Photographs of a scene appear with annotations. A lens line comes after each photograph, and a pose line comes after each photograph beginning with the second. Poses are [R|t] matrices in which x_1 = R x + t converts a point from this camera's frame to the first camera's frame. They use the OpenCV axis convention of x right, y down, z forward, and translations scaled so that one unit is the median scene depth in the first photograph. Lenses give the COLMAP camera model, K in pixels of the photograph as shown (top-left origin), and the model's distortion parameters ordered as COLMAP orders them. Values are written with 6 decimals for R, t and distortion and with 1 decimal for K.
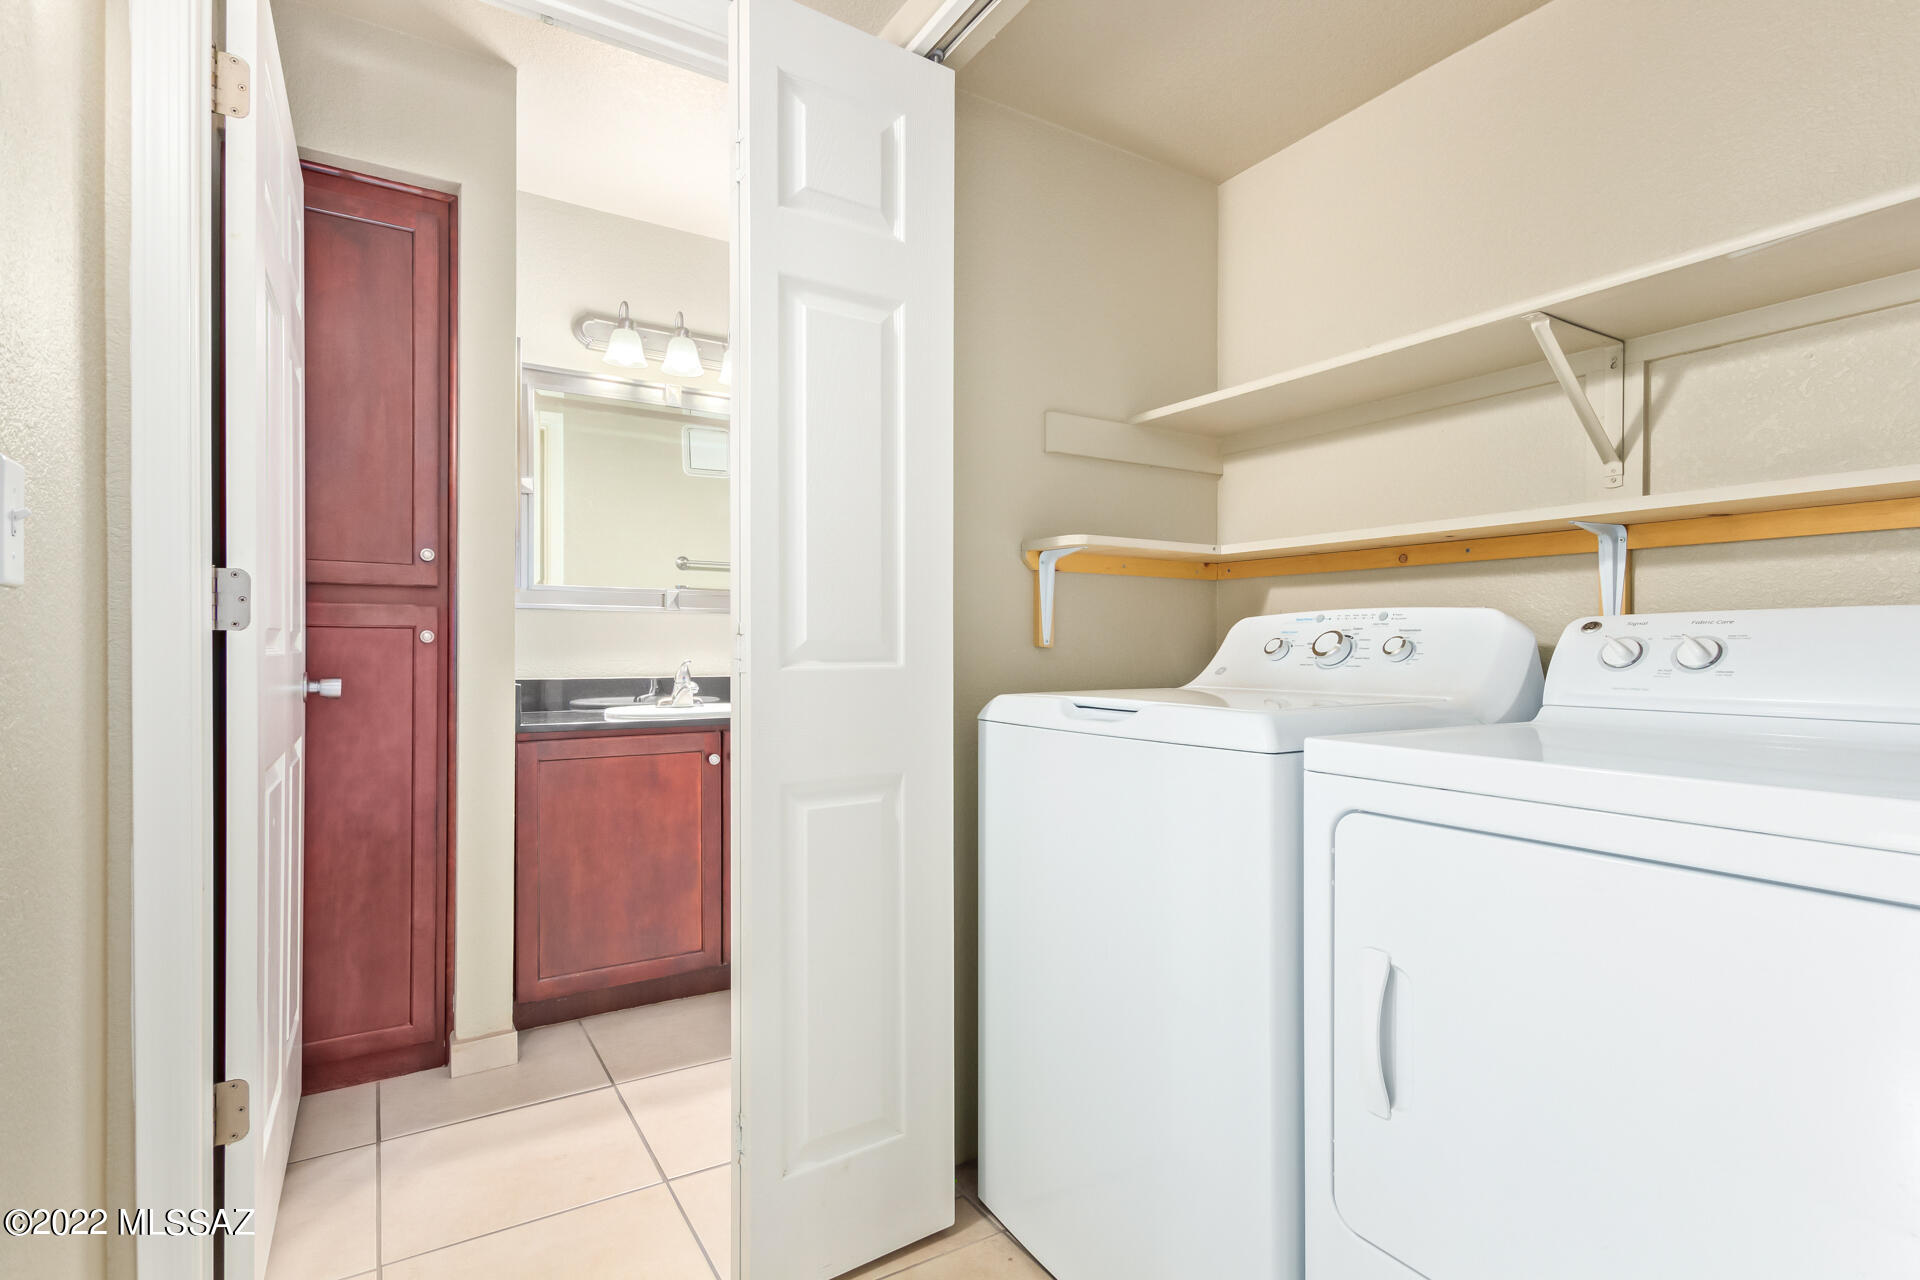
lens RADIAL K [[896.6, 0, 956.3], [0, 896.6, 634.7], [0, 0, 1]] dist [0.010279, -0.003128]
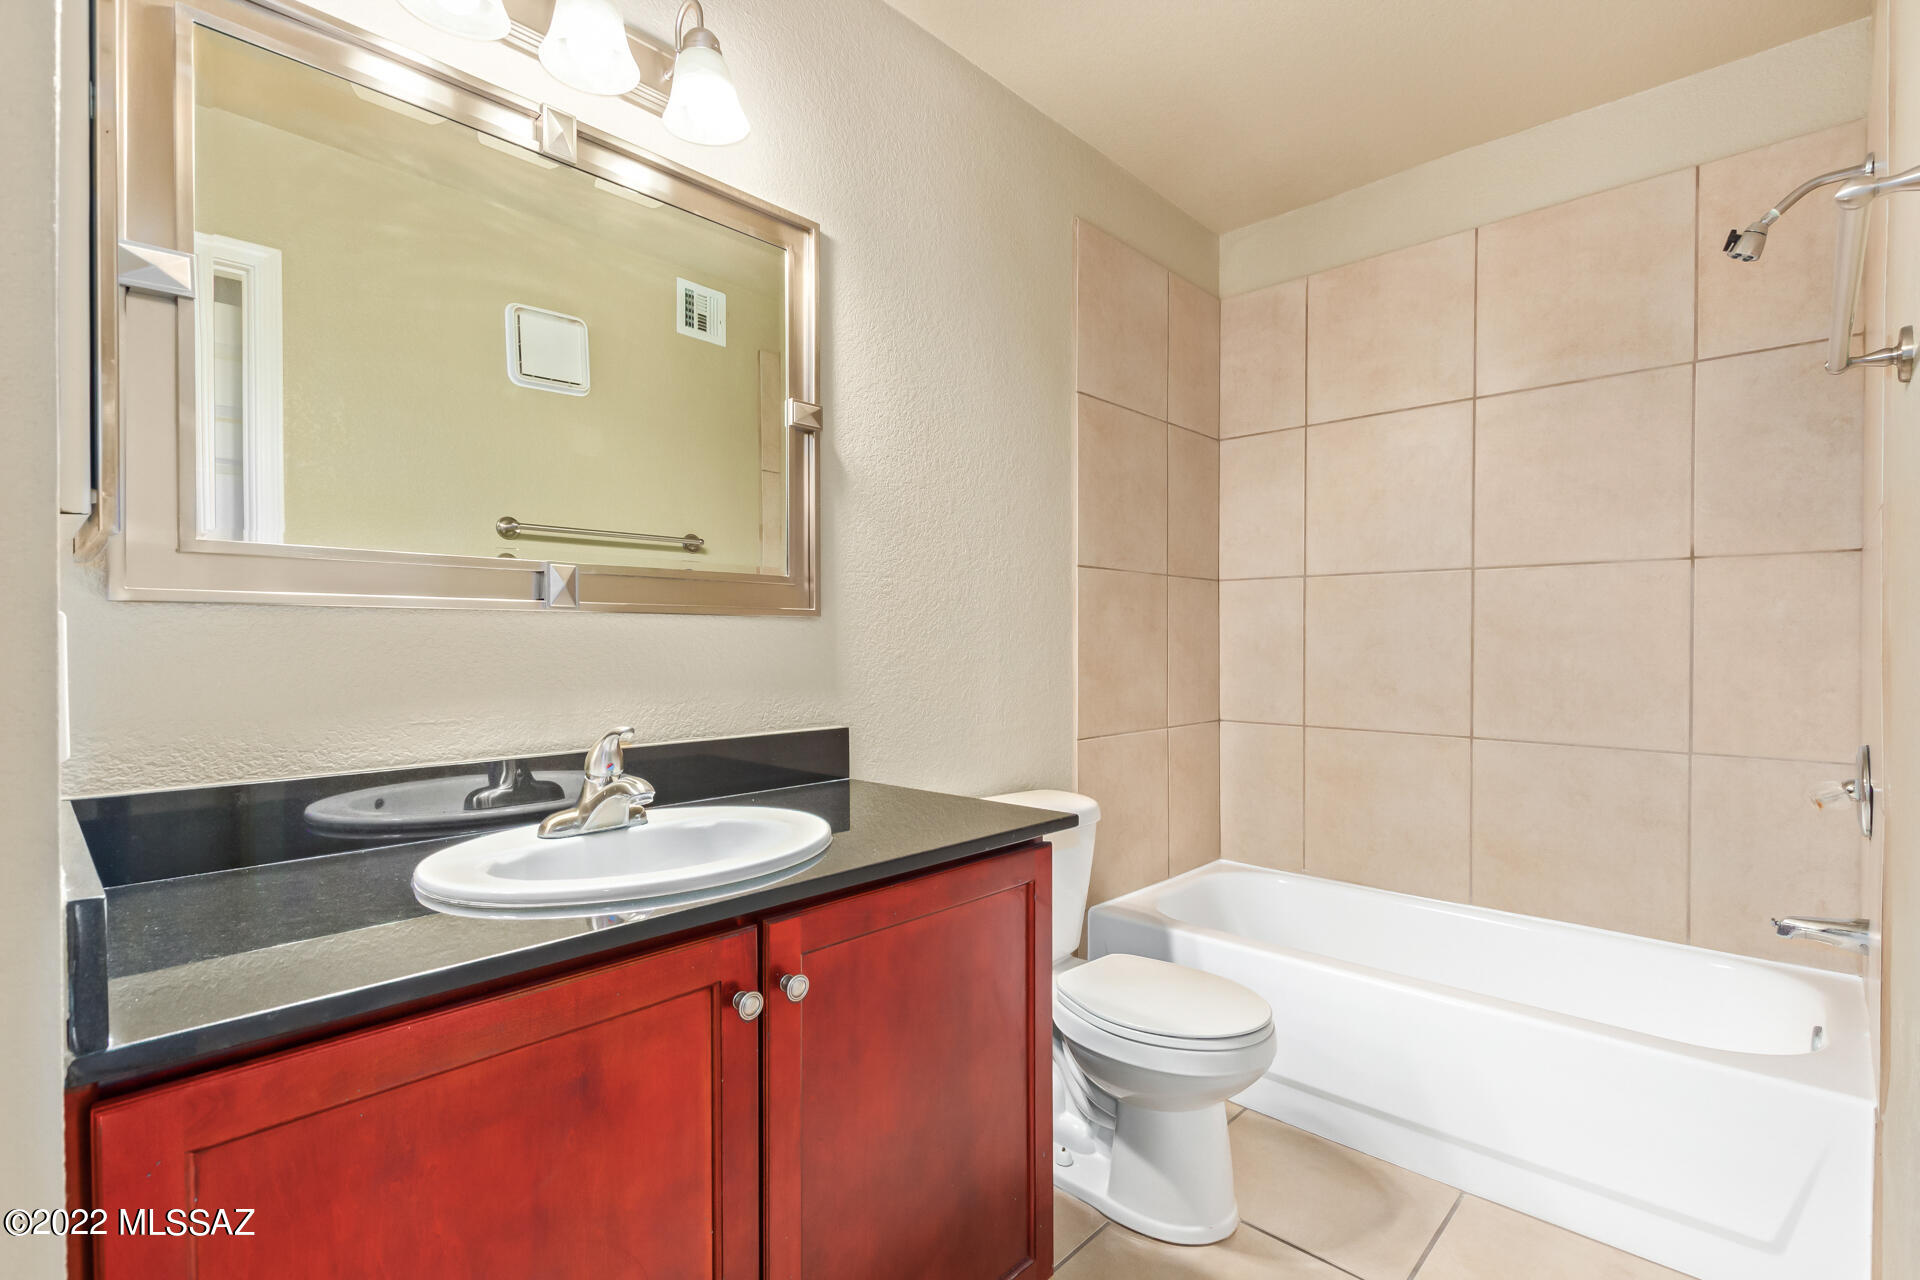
lens RADIAL K [[896.6, 0, 962.0], [0, 896.6, 654.8], [0, 0, 1]] dist [0.010279, -0.003128]
pose [[0.972977, 0.001858, 0.230896, -0.228169], [-0.007461, 0.999698, 0.023395, -0.015404], [-0.230783, -0.024486, 0.972697, 0.519201]]
